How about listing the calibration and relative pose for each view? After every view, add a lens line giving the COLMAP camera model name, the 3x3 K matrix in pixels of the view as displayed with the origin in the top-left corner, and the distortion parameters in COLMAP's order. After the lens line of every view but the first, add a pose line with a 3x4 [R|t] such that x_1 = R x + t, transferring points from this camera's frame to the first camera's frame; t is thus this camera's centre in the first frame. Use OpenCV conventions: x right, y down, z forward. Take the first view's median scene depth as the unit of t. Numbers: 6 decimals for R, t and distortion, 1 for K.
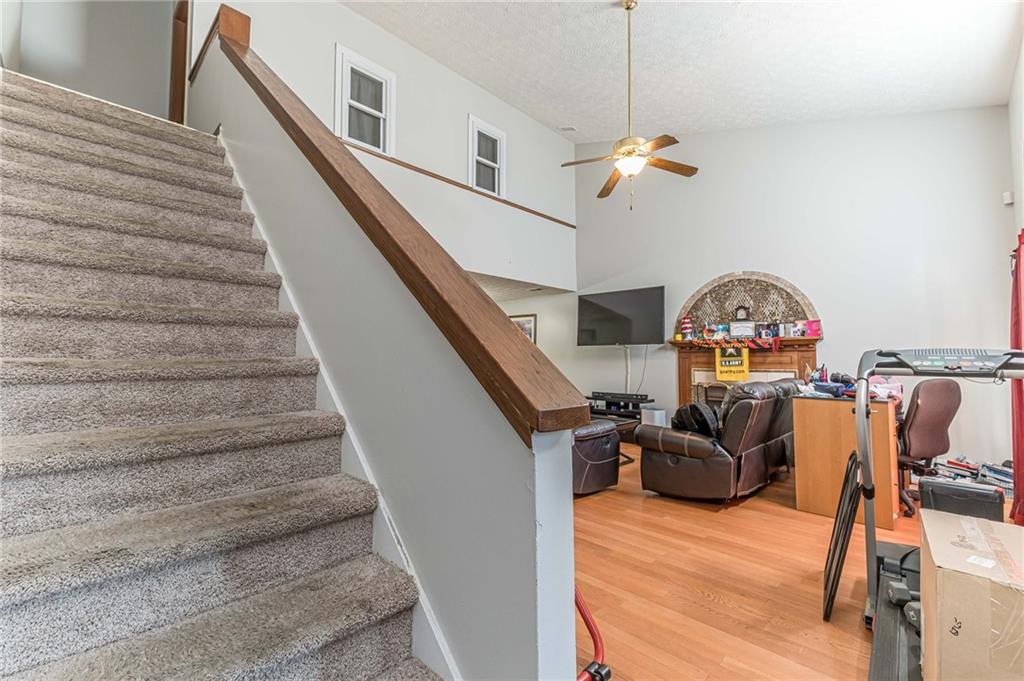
lens RADIAL K [[425.4, 0, 509.4], [0, 425.4, 334.3], [0, 0, 1]] dist [-0.000504, -0.000166]
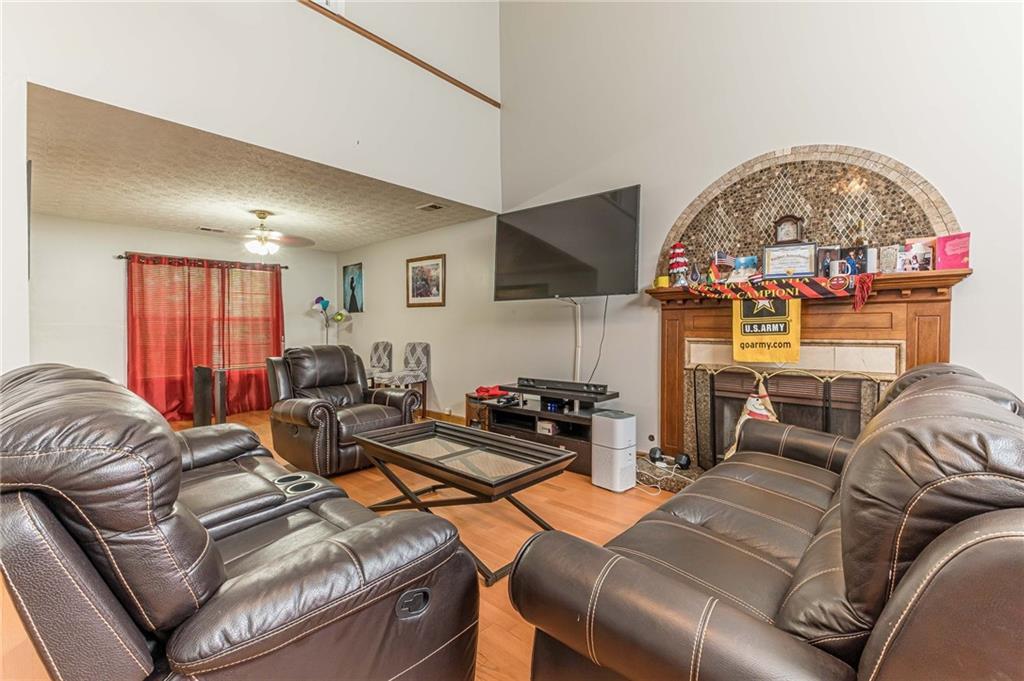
lens RADIAL K [[432.4, 0, 515.3], [0, 432.4, 336.8], [0, 0, 1]] dist [0.001890, -0.000140]
pose [[0.998353, -0.003995, 0.057222, 0.188765], [-0.000499, 0.996929, 0.078305, 0.036592], [-0.057359, -0.078205, 0.995286, 0.486193]]
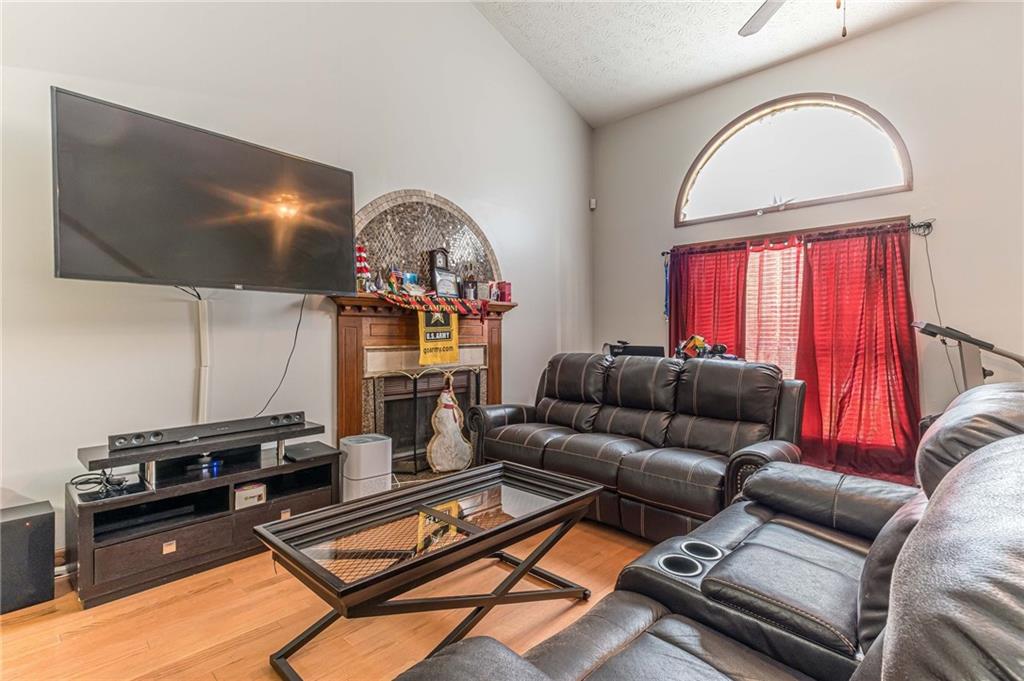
lens RADIAL K [[473.4, 0, 512.0], [0, 473.4, 340.5], [0, 0, 1]] dist [0.000323, -0.000241]
pose [[-0.026457, -0.015250, 0.999534, -0.174982], [-0.054288, 0.998430, 0.013796, 0.057569], [-0.998175, -0.053898, -0.027243, 0.888101]]
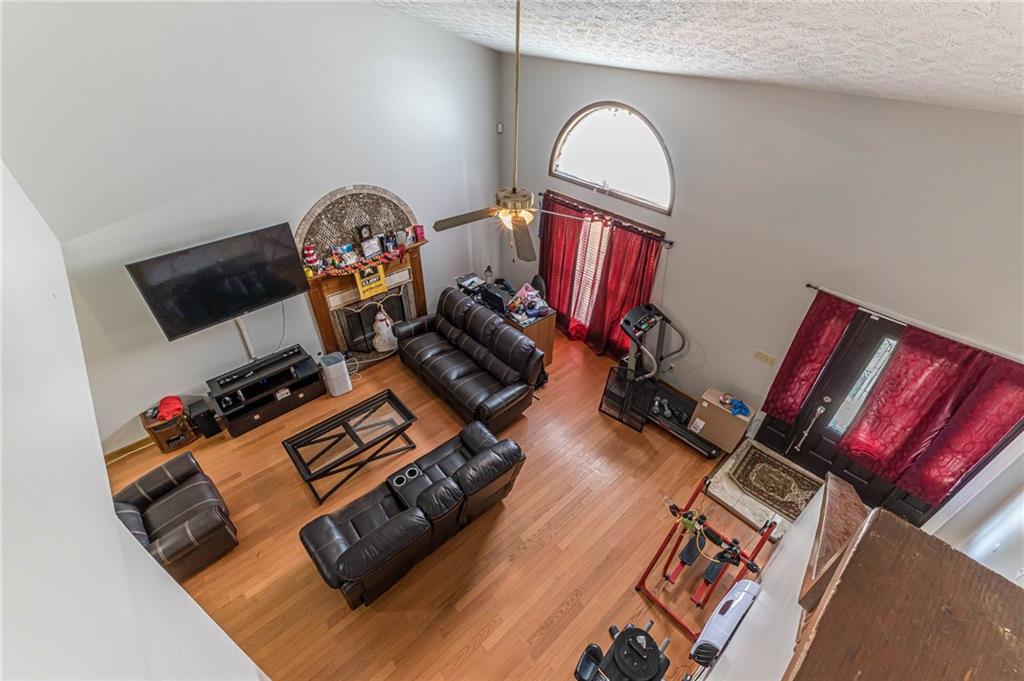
lens RADIAL K [[432.4, 0, 515.3], [0, 432.4, 336.8], [0, 0, 1]] dist [0.001890, -0.000140]
pose [[0.052449, -0.599157, 0.798911, -0.378648], [-0.064378, 0.796320, 0.601440, -0.472550], [-0.996546, -0.082977, 0.003194, 0.617233]]
